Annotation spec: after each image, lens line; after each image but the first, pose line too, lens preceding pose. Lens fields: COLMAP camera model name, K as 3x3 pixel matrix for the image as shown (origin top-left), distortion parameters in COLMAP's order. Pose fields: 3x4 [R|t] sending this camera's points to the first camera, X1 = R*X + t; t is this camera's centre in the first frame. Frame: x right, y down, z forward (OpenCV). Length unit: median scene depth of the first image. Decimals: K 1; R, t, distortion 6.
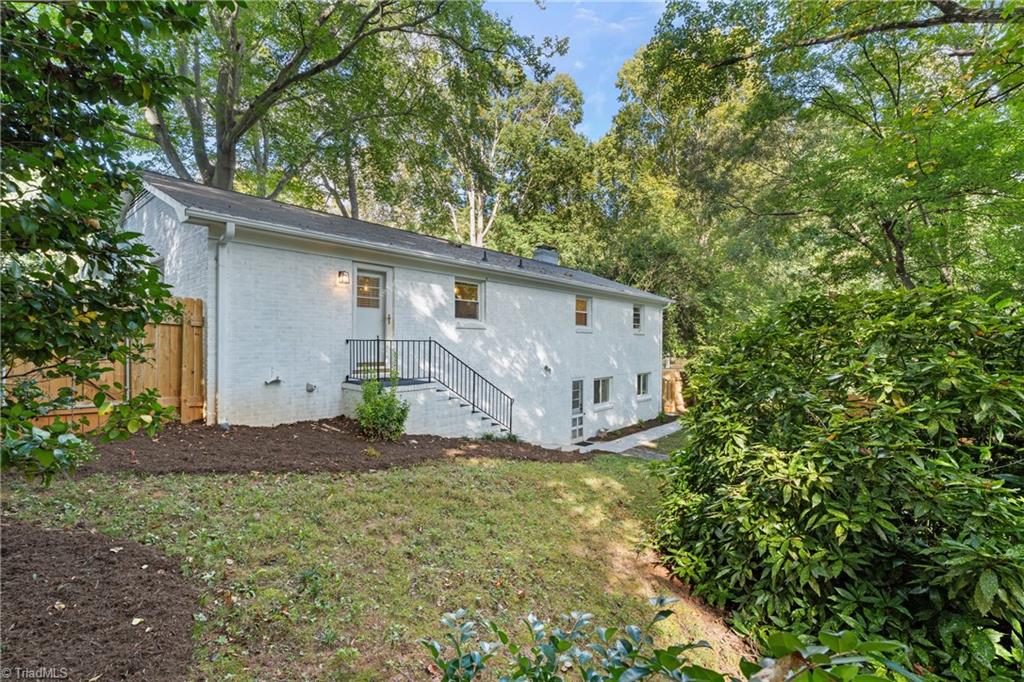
lens RADIAL K [[460.5, 0, 512.0], [0, 460.5, 341.0], [0, 0, 1]] dist [0.001052, 0.000053]
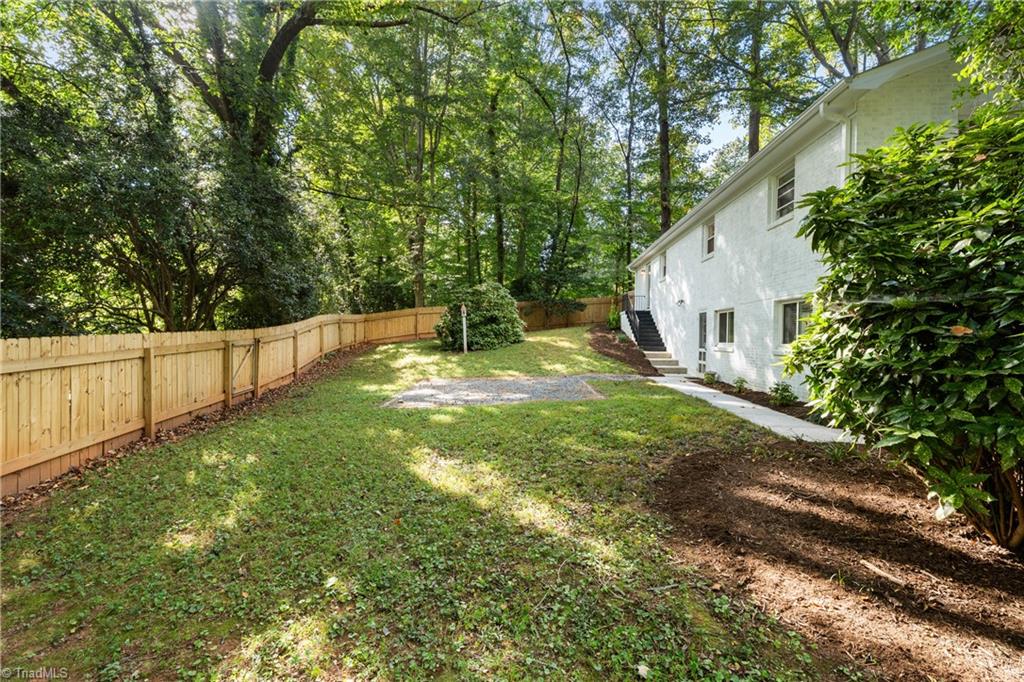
lens RADIAL K [[460.5, 0, 512.0], [0, 460.5, 341.0], [0, 0, 1]] dist [0.001052, 0.000053]
pose [[-0.816008, -0.001405, -0.578039, 1.016626], [-0.002513, 0.999996, 0.001118, 0.145561], [0.578036, 0.002365, -0.816008, 1.562911]]
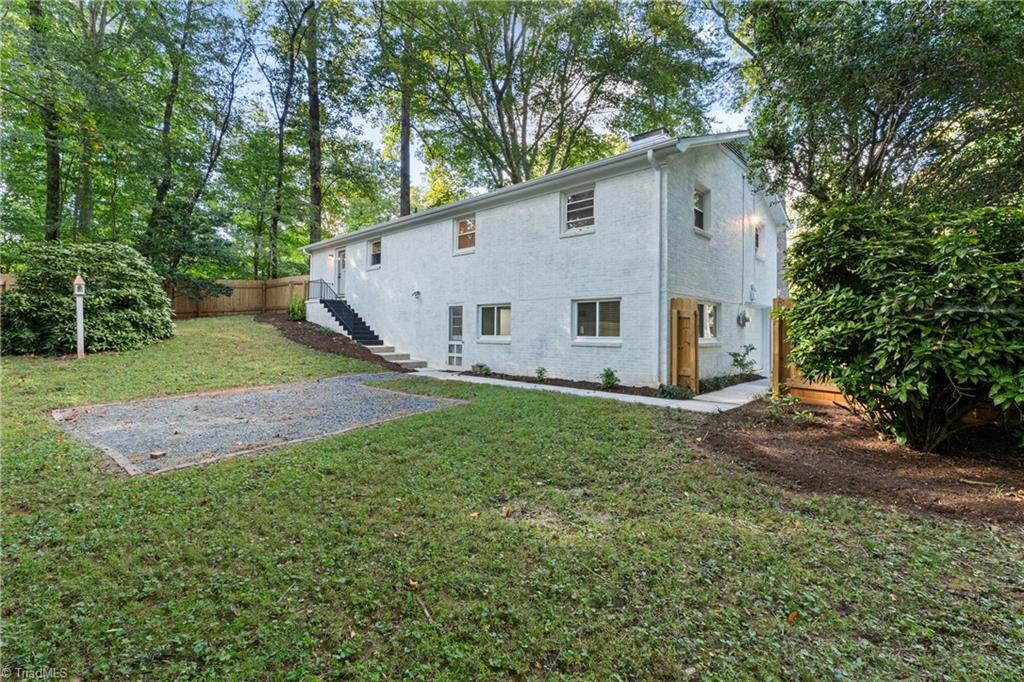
lens RADIAL K [[456.8, 0, 512.4], [0, 456.8, 329.3], [0, 0, 1]] dist [-0.000662, -0.000114]
pose [[-0.050844, -0.005830, -0.998690, 1.098183], [0.003543, 0.999976, -0.006017, 0.142358], [0.998700, -0.003844, -0.050822, 1.181596]]
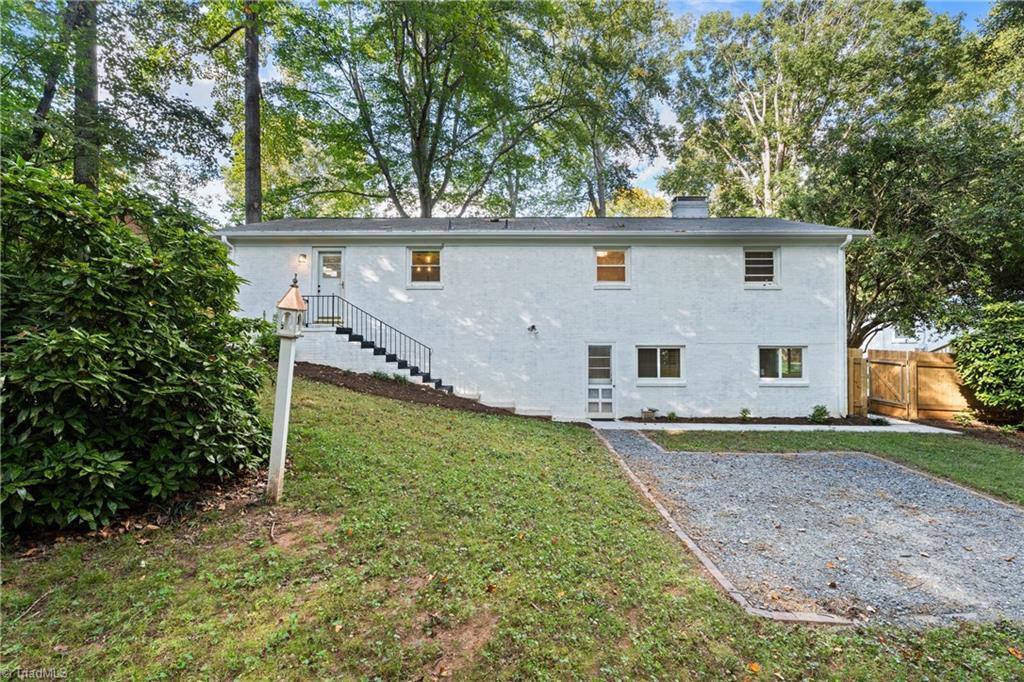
lens RADIAL K [[460.5, 0, 512.0], [0, 460.5, 341.0], [0, 0, 1]] dist [0.001052, 0.000053]
pose [[0.634142, -0.002239, -0.773213, 0.710379], [0.005911, 0.999981, 0.001953, 0.075677], [0.773194, -0.005809, 0.634143, 0.333545]]
